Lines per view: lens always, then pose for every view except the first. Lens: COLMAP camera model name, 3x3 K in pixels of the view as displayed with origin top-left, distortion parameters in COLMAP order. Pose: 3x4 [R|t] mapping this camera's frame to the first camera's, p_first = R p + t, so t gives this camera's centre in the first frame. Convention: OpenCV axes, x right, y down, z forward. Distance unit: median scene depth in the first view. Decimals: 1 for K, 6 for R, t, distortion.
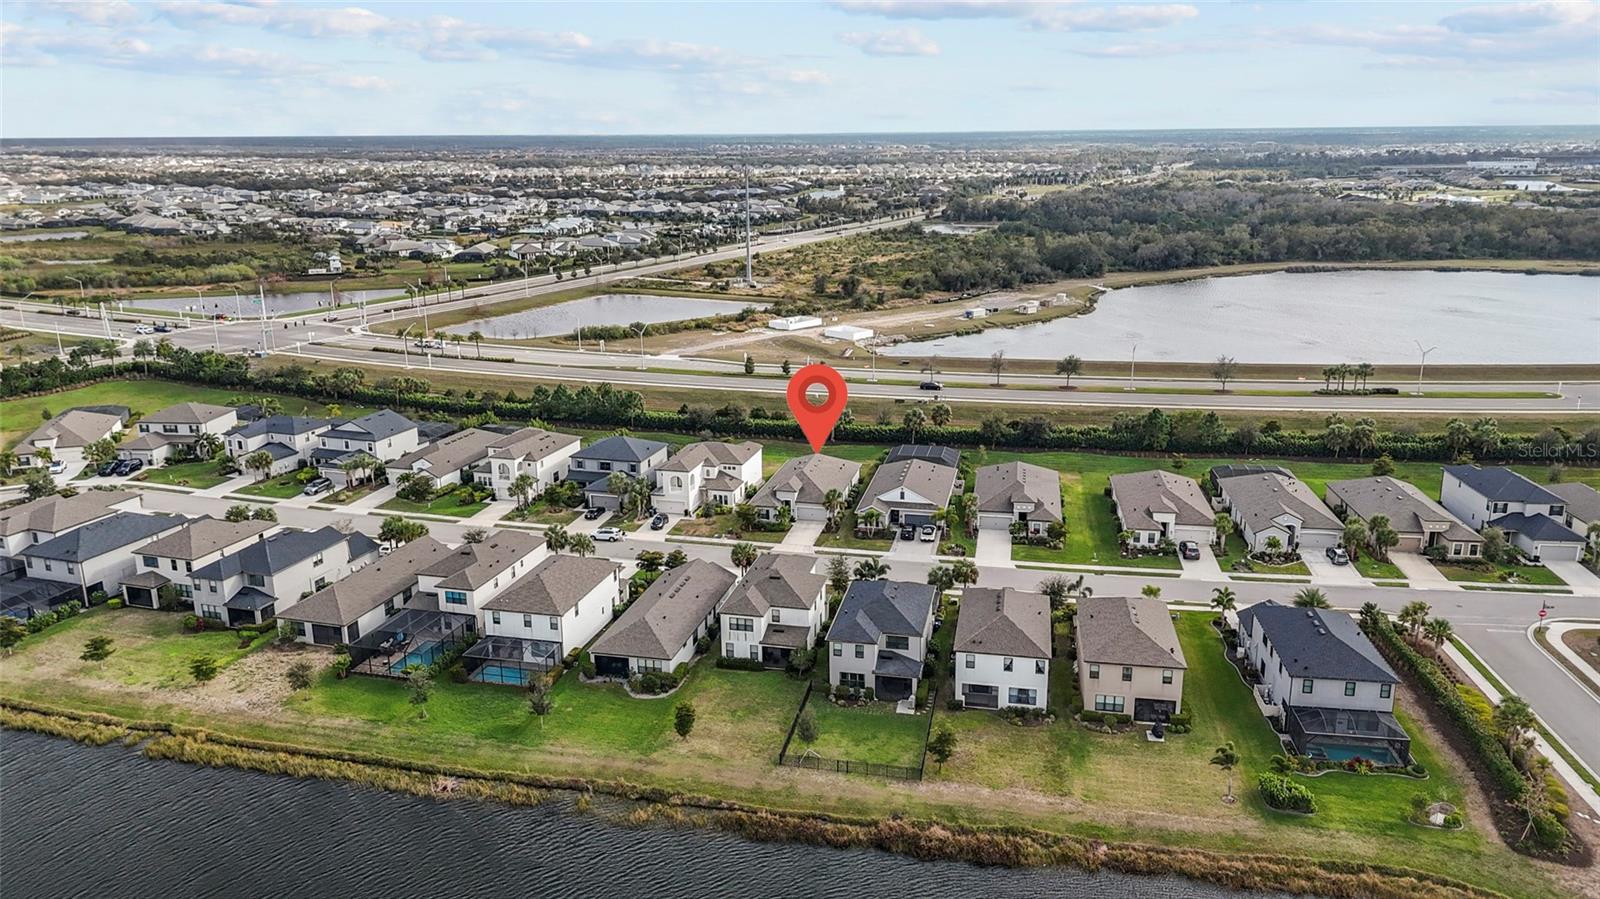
lens RADIAL K [[1150.9, 0, 800.0], [0, 1150.9, 449.5], [0, 0, 1]] dist [0.072186, -0.075635]
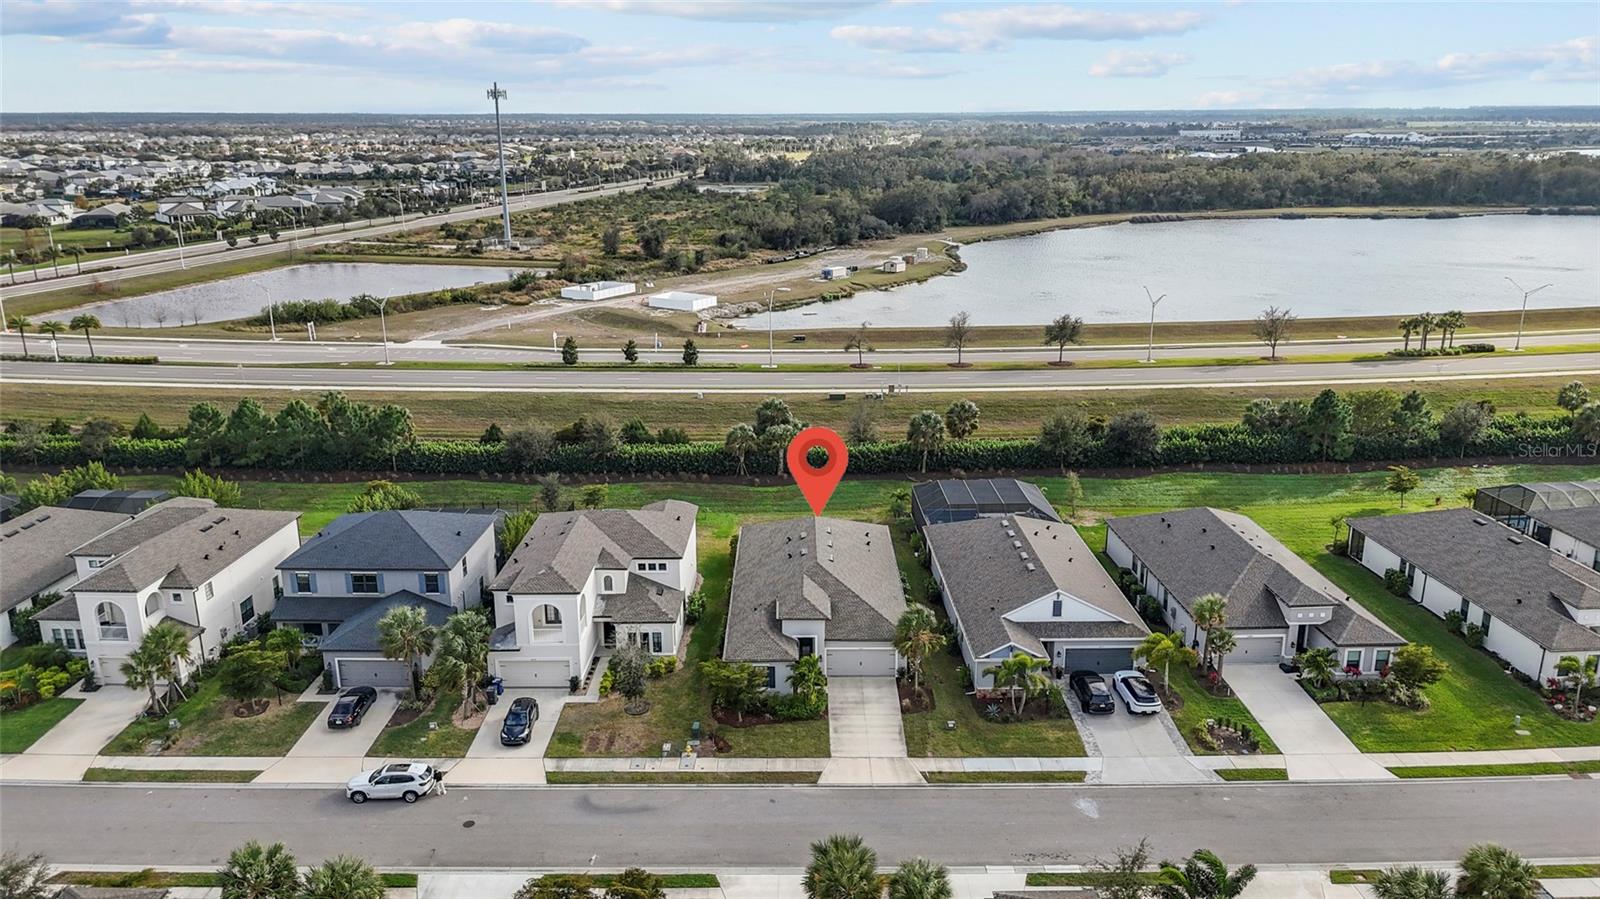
lens RADIAL K [[1150.9, 0, 800.0], [0, 1150.9, 449.5], [0, 0, 1]] dist [0.072186, -0.075635]
pose [[0.970257, -0.063028, 0.233726, -0.056159], [0.059837, 0.997993, 0.020726, -0.019297], [-0.234563, -0.006124, 0.972082, 0.273723]]
